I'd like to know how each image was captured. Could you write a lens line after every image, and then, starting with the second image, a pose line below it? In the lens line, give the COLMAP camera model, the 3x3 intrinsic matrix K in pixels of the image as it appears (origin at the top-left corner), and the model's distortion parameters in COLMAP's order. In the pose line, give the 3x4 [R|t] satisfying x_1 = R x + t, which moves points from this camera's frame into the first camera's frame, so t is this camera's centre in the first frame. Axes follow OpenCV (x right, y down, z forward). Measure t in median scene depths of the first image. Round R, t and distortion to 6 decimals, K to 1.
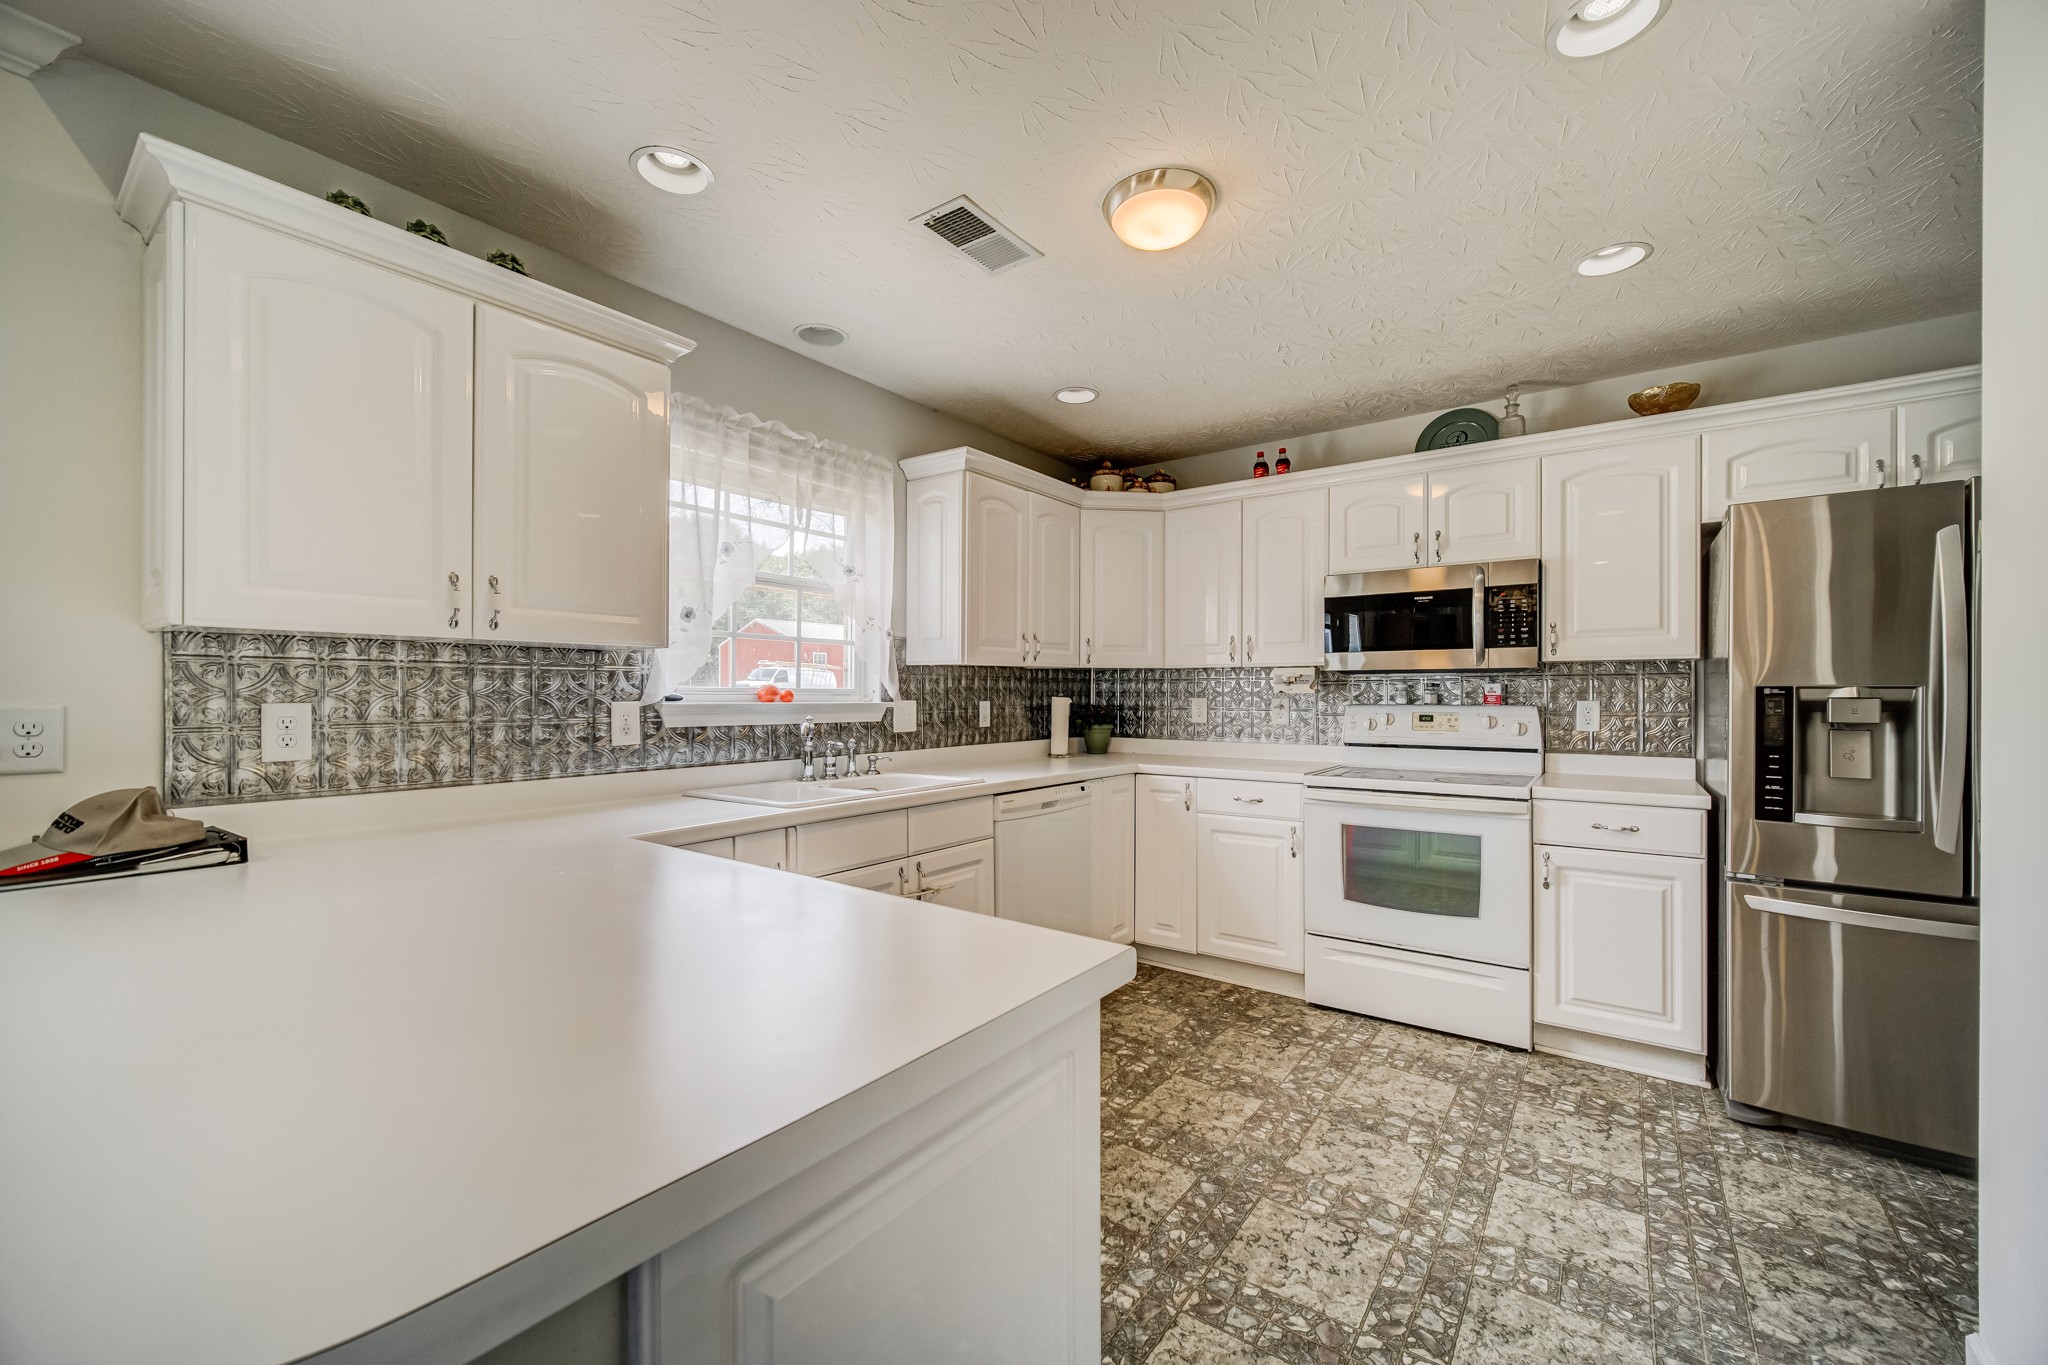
lens RADIAL K [[809.6, 0, 1024.0], [0, 809.6, 682.5], [0, 0, 1]] dist [-0.001713, -0.000261]
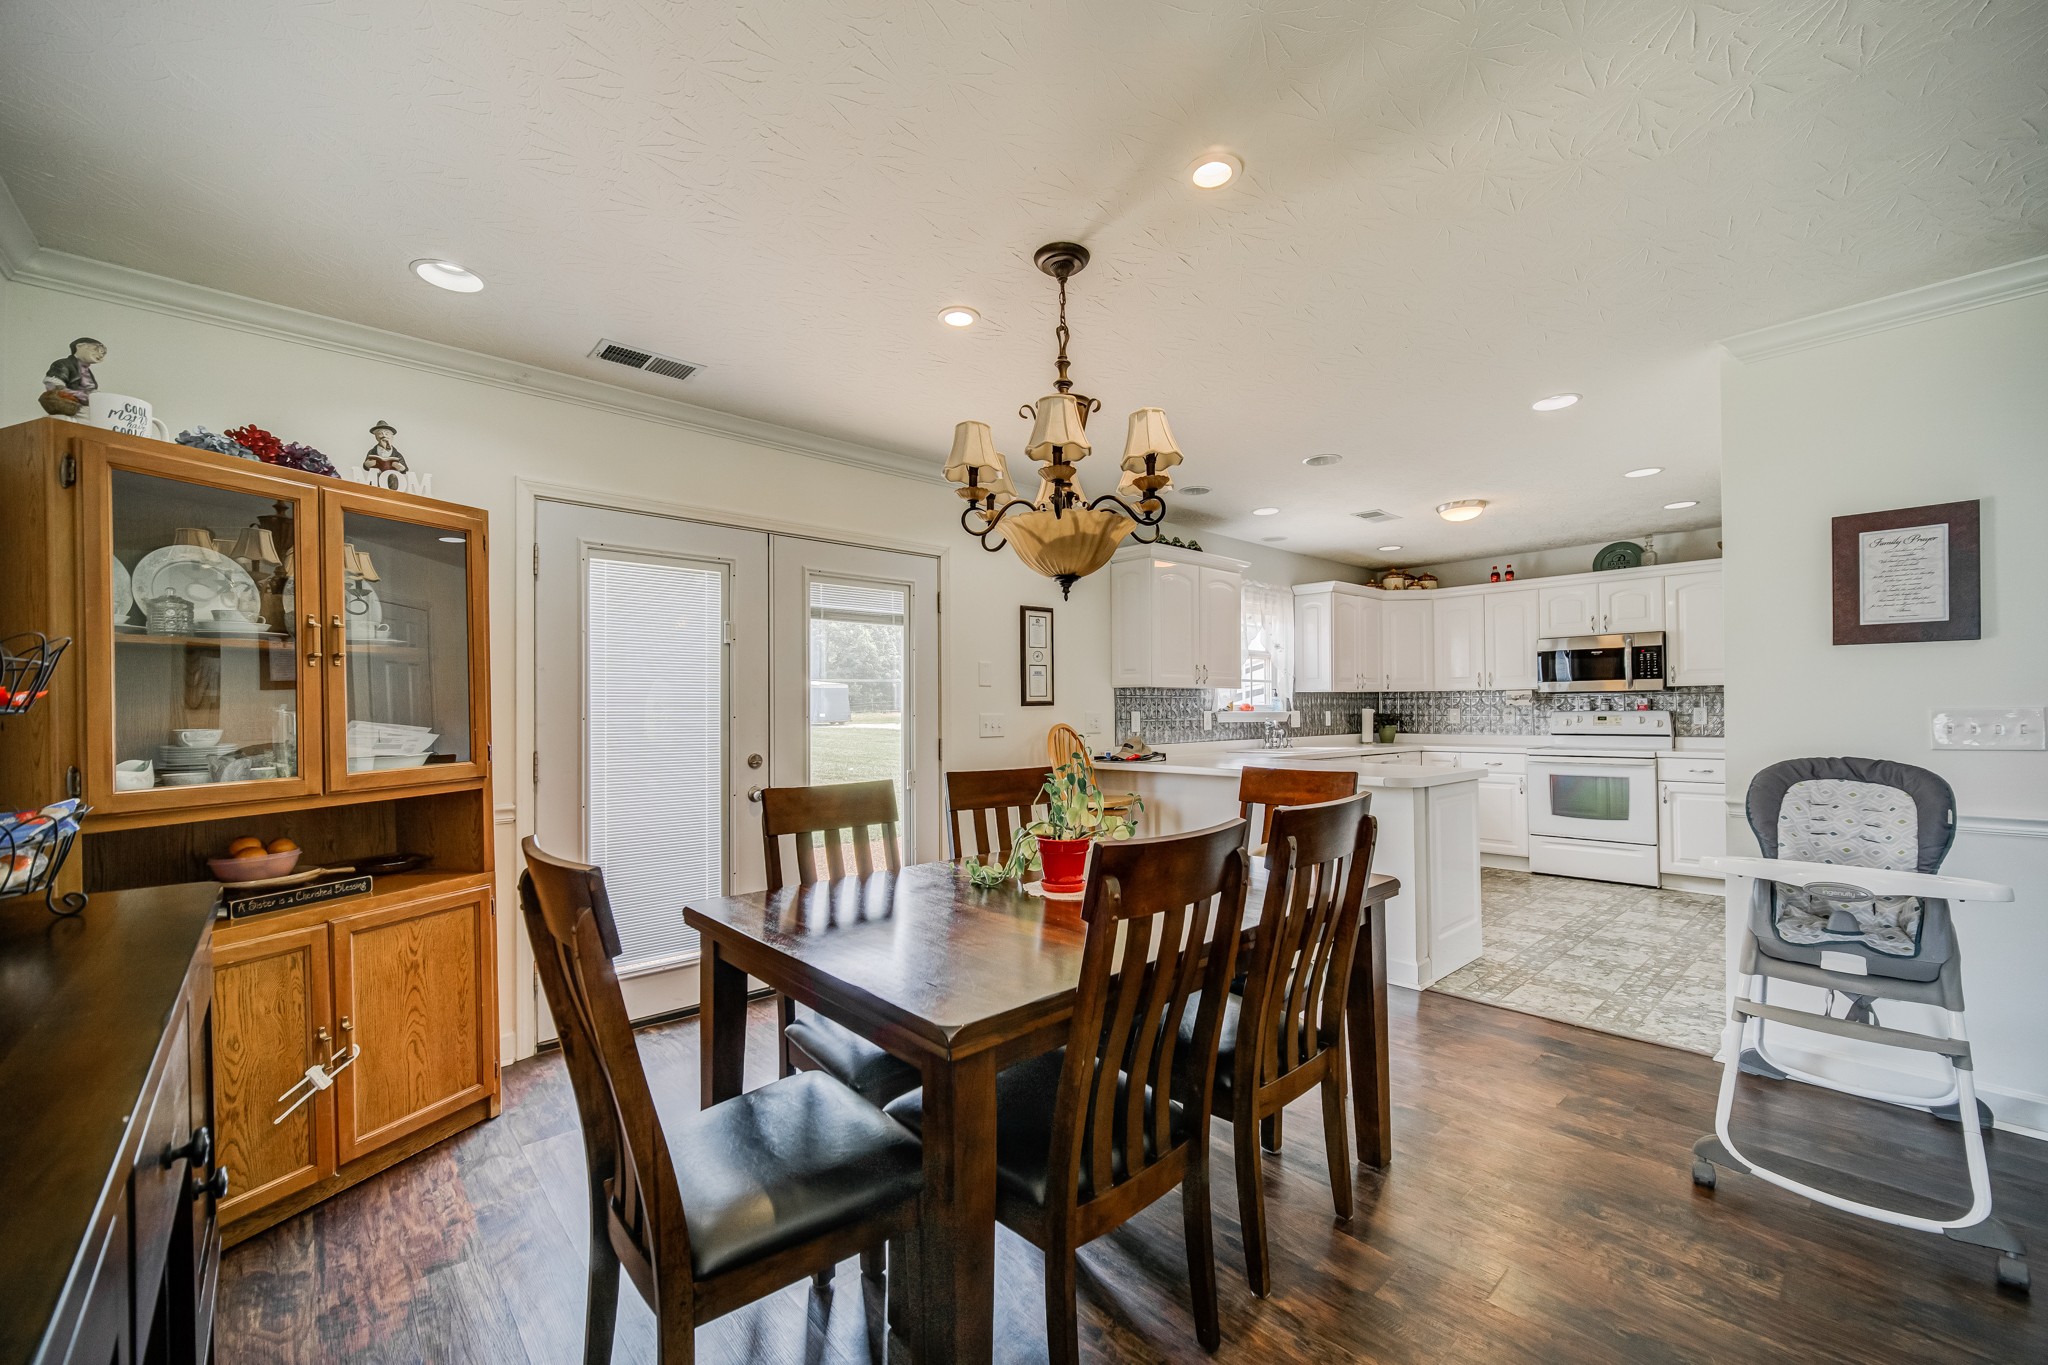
lens RADIAL K [[820.6, 0, 1021.0], [0, 820.6, 695.6], [0, 0, 1]] dist [-0.000768, -0.000066]
pose [[0.979105, -0.013073, -0.202933, -0.426371], [0.011949, 0.999906, -0.006765, -0.009716], [0.203003, 0.004199, 0.979169, -1.132647]]
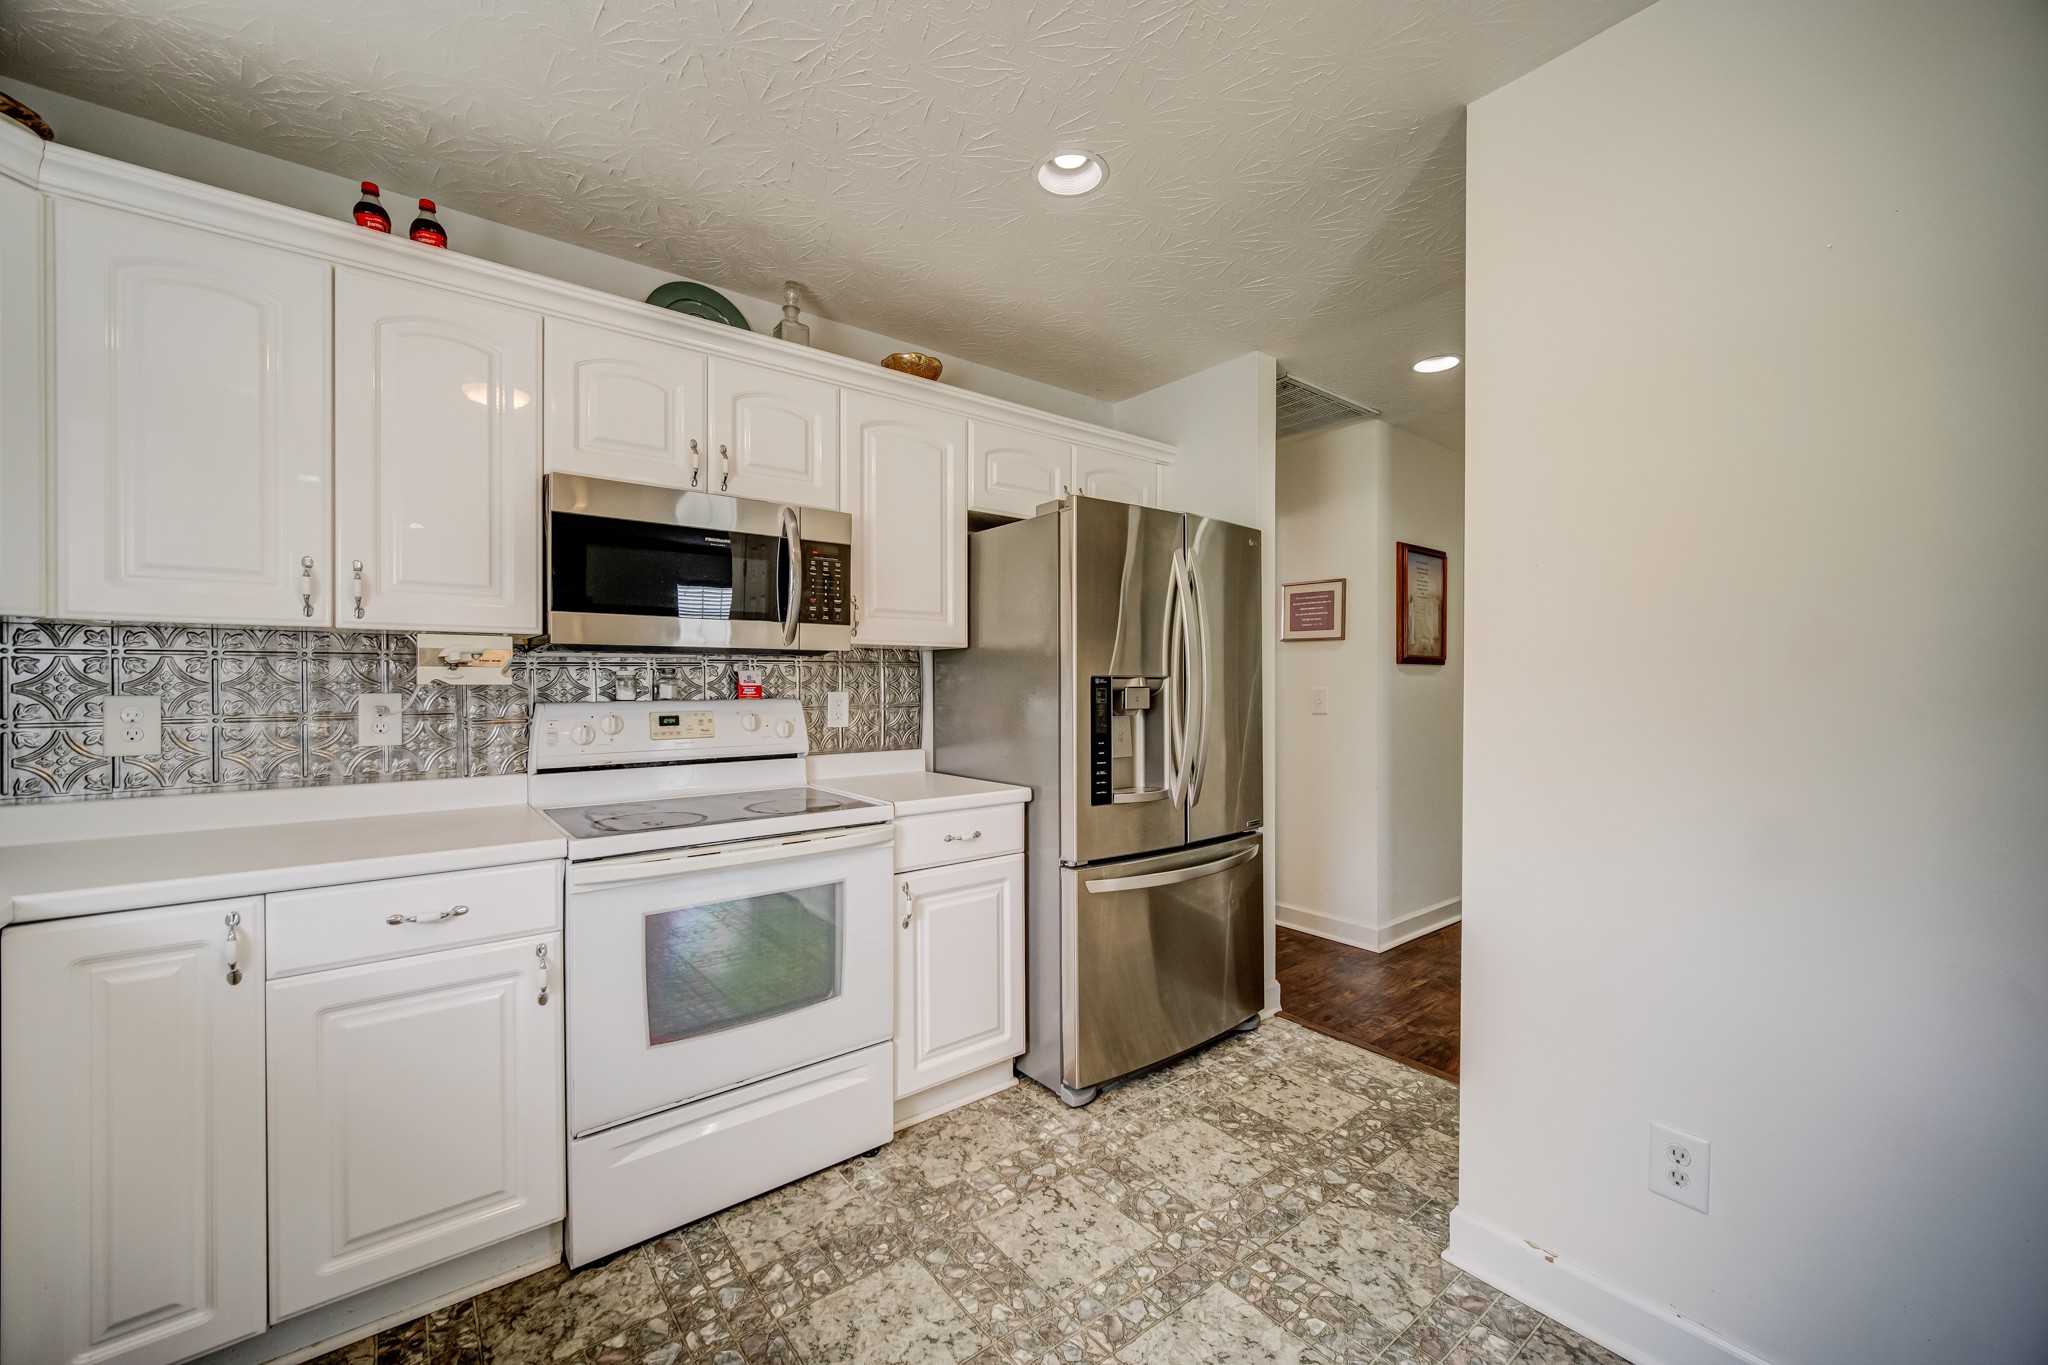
lens RADIAL K [[809.6, 0, 1024.0], [0, 809.6, 682.5], [0, 0, 1]] dist [-0.001713, -0.000261]
pose [[0.271054, -0.003394, 0.962558, -0.080527], [-0.012378, 0.999899, 0.007012, 0.004538], [-0.962485, -0.013815, 0.270984, 0.597169]]
